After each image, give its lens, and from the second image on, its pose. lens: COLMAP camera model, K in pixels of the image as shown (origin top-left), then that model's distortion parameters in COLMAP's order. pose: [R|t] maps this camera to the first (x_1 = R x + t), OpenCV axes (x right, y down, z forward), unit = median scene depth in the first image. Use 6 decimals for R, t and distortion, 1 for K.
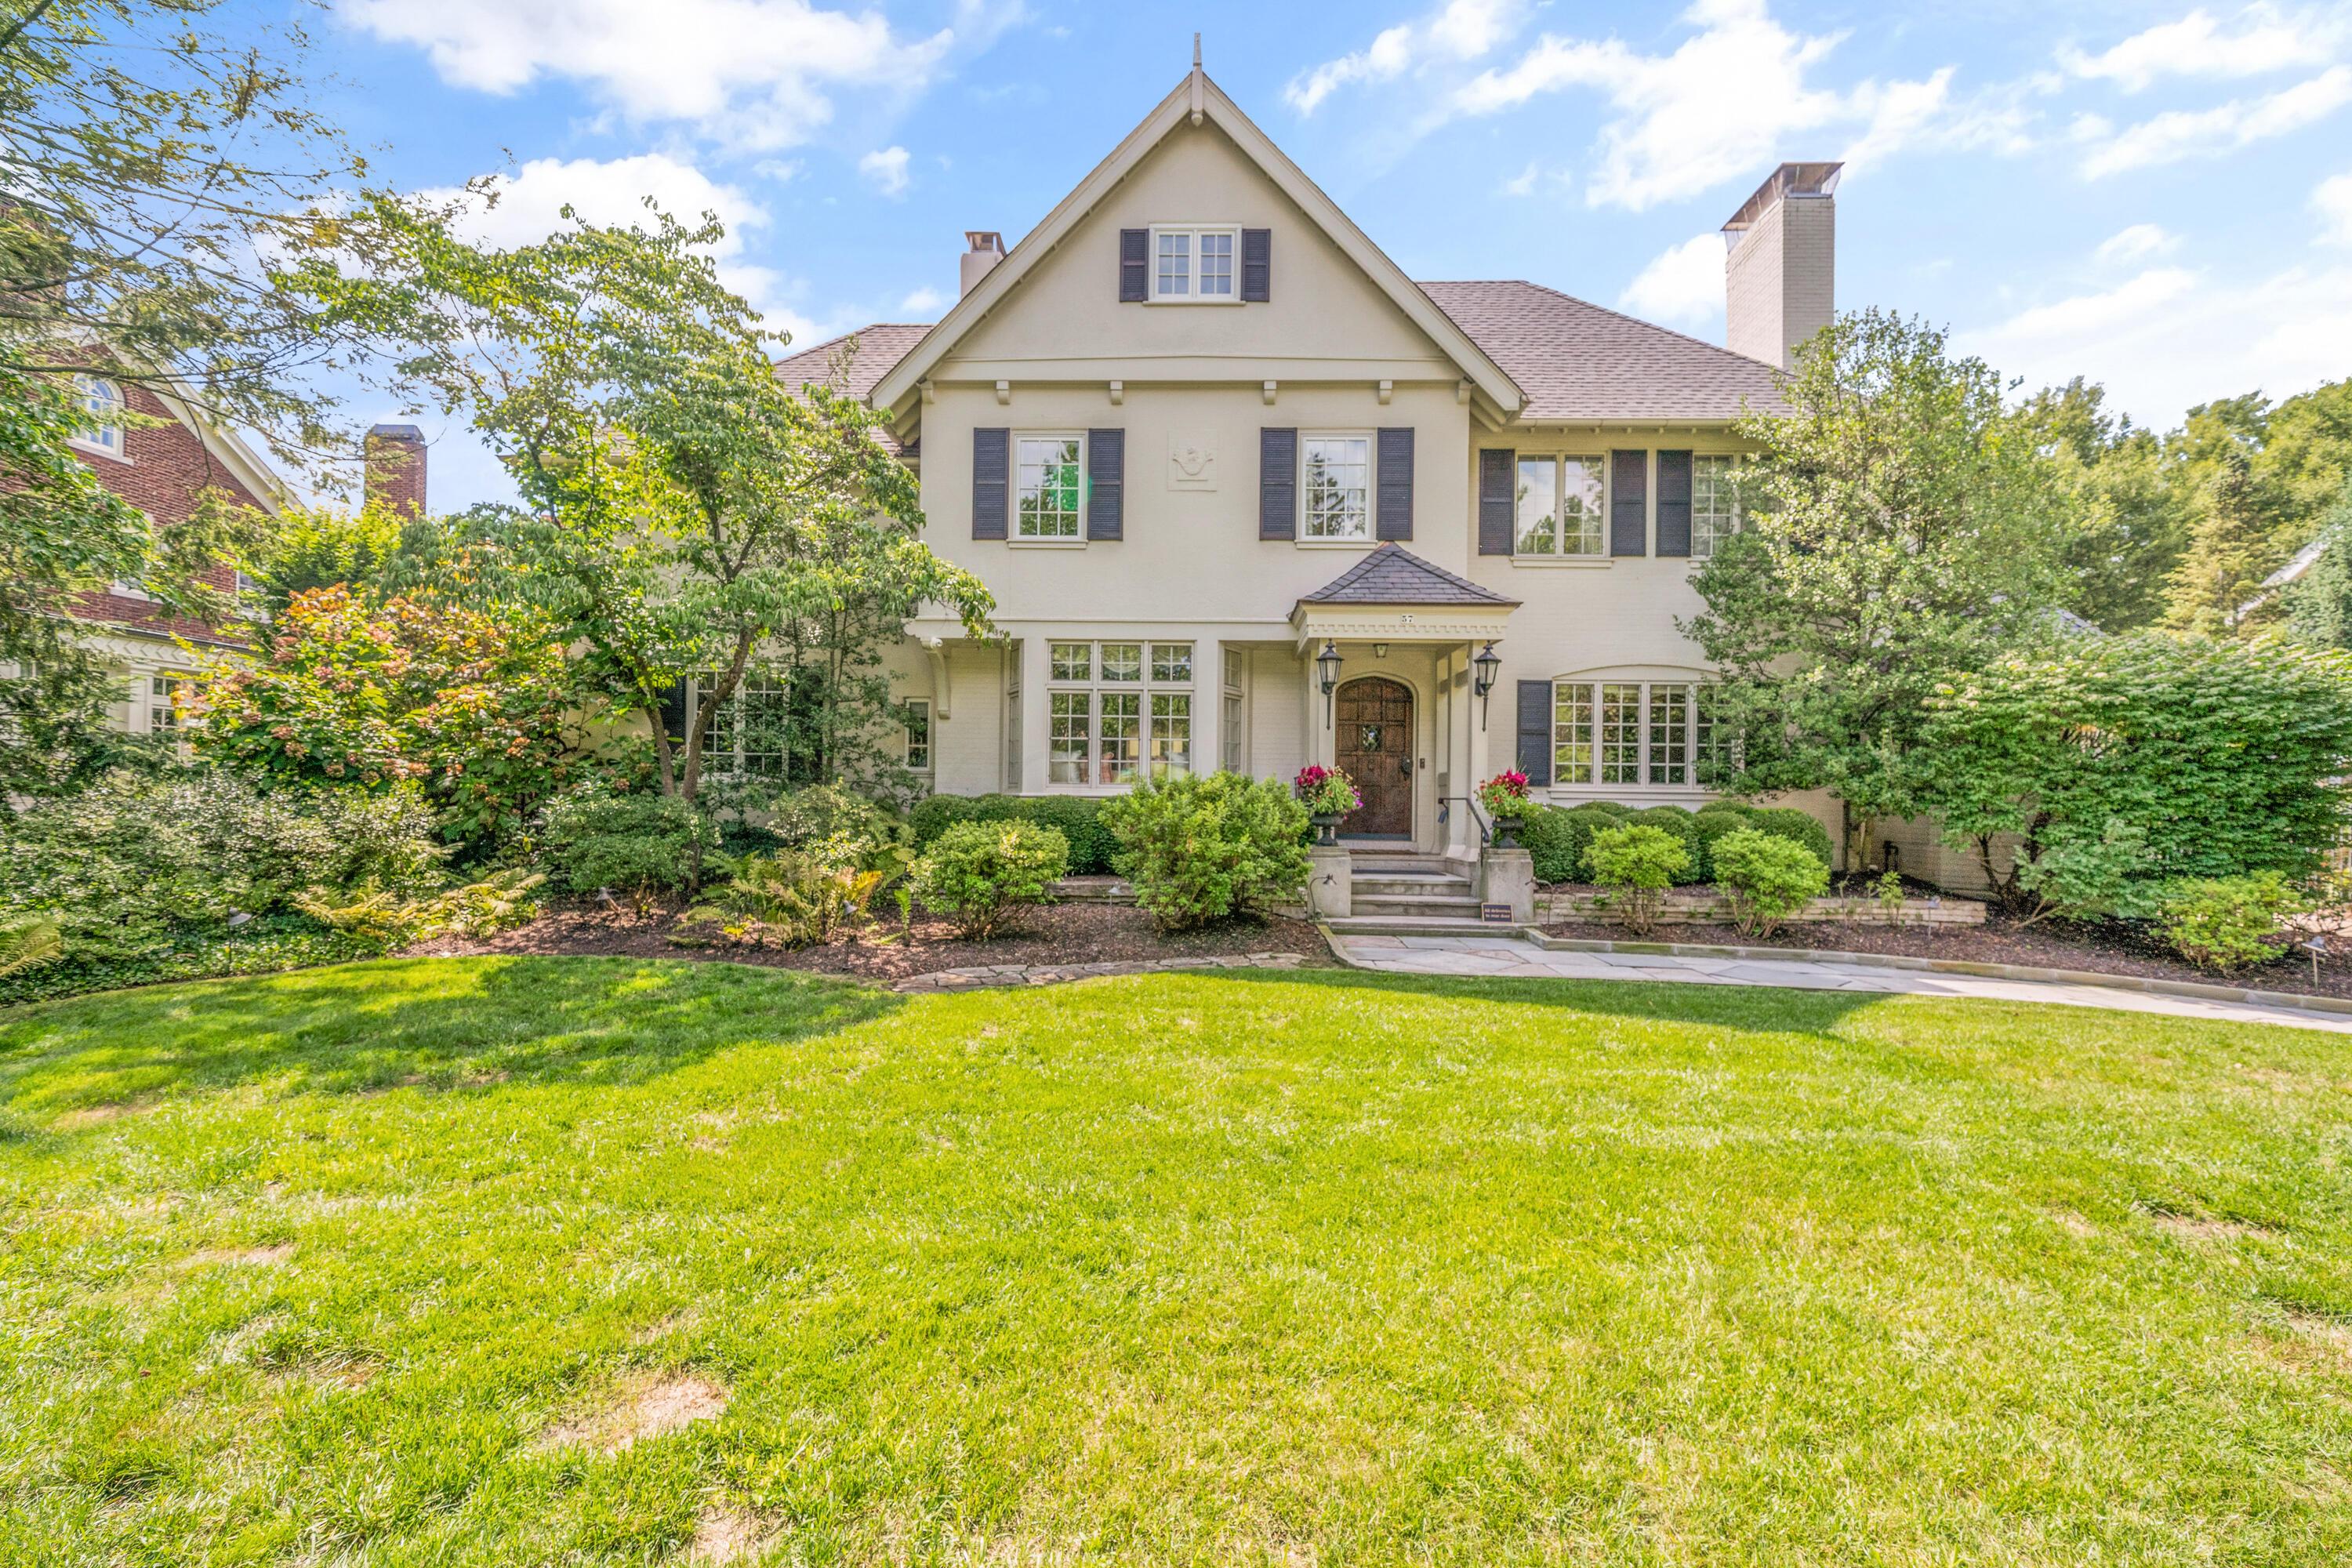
lens RADIAL K [[950.7, 0, 1177.3], [0, 950.7, 779.4], [0, 0, 1]] dist [-0.003667, -0.000067]
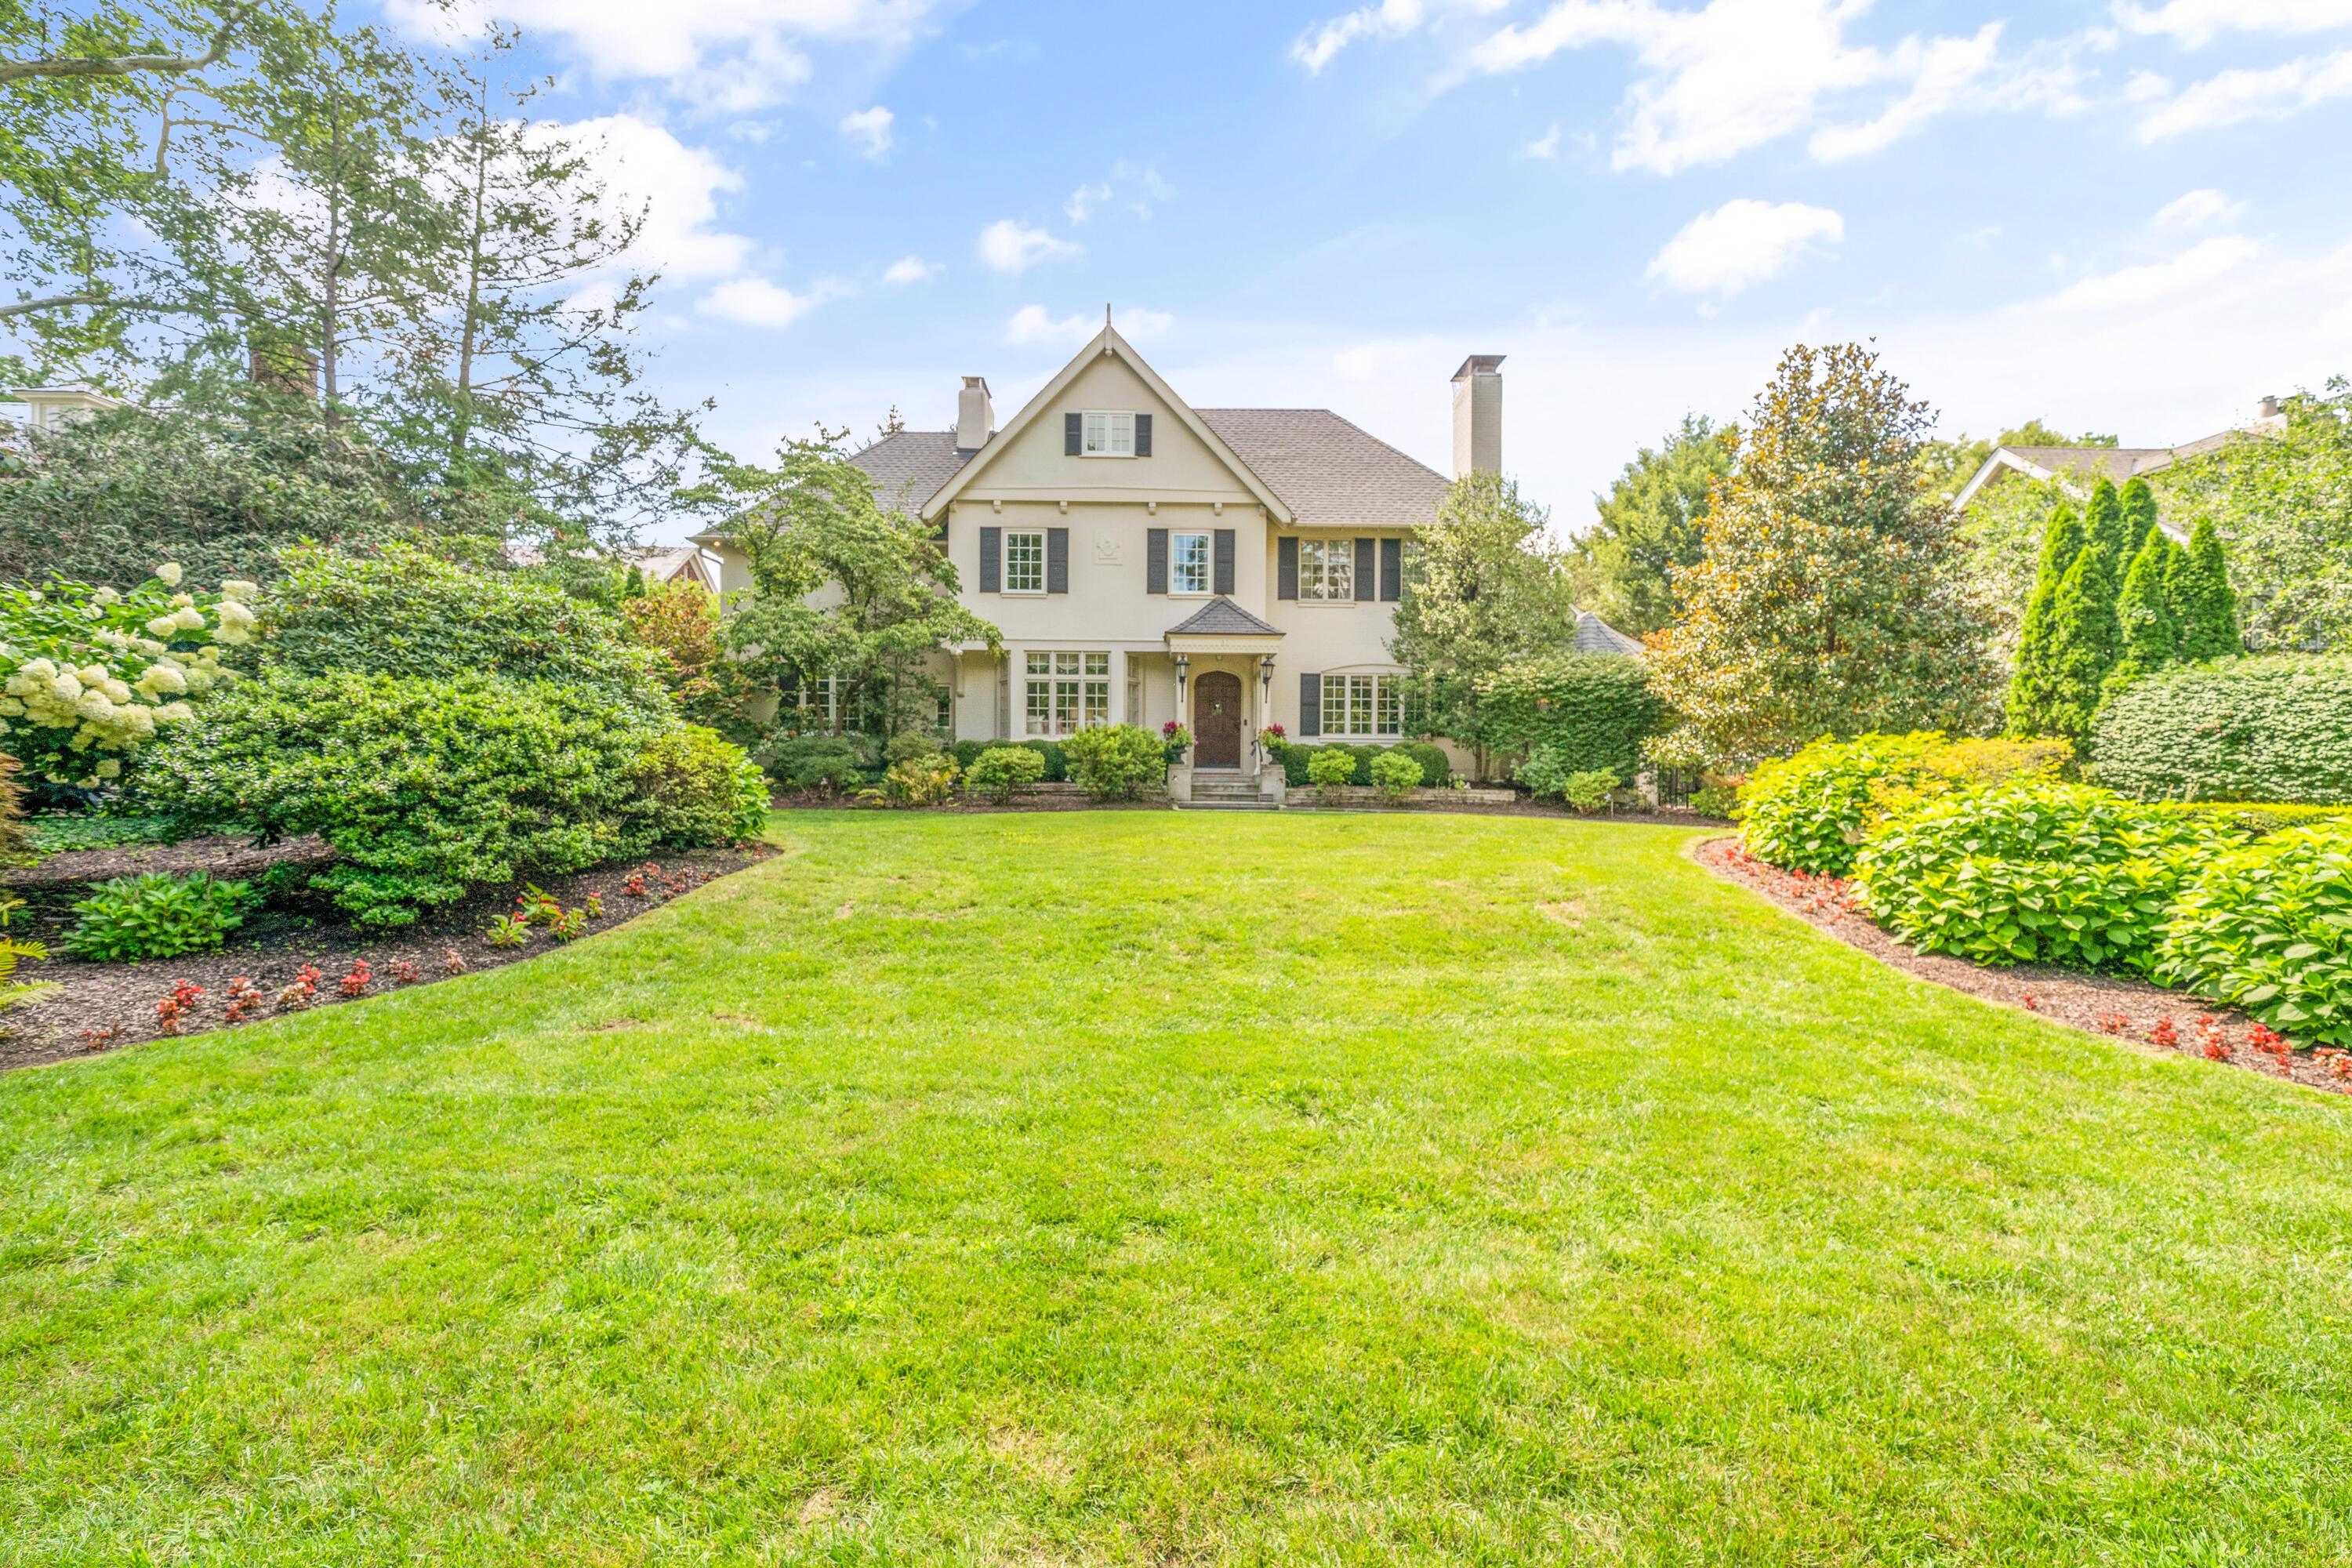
lens RADIAL K [[1013.1, 0, 1170.9], [0, 1013.1, 796.7], [0, 0, 1]] dist [0.004371, 0.000005]
pose [[0.998678, -0.007132, 0.050900, 0.033363], [0.005254, 0.999304, 0.036935, 0.051603], [-0.051128, -0.036619, 0.998021, -0.871425]]
